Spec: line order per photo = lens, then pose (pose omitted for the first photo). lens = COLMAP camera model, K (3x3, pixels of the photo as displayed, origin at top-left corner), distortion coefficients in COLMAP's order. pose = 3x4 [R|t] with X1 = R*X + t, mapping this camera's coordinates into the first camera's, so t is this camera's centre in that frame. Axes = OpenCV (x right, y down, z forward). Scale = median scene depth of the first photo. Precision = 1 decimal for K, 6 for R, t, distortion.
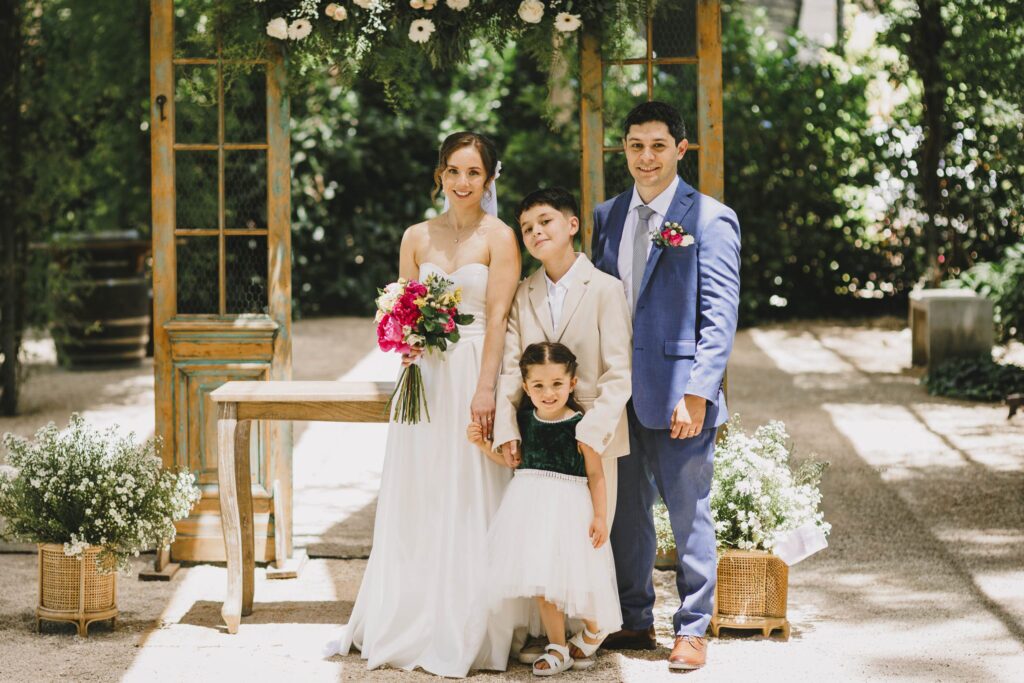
lens RADIAL K [[2746.1, 0, 429.3], [0, 2746.1, 340.2], [0, 0, 1]] dist [-0.007284, -0.422836]
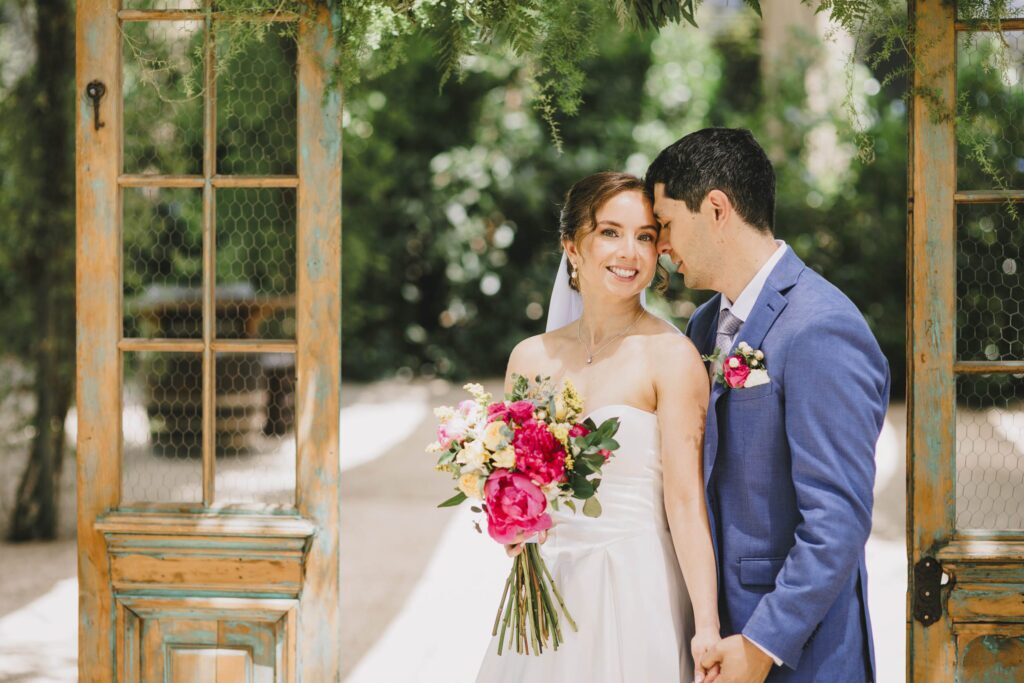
lens RADIAL K [[2429.8, 0, 512.0], [0, 2429.8, 341.5], [0, 0, 1]] dist [-0.017294, -0.147777]
pose [[0.998982, 0.017124, -0.041740, 0.000920], [-0.017393, 0.999830, -0.006086, -0.038233], [0.041629, 0.006806, 0.999110, 0.541610]]
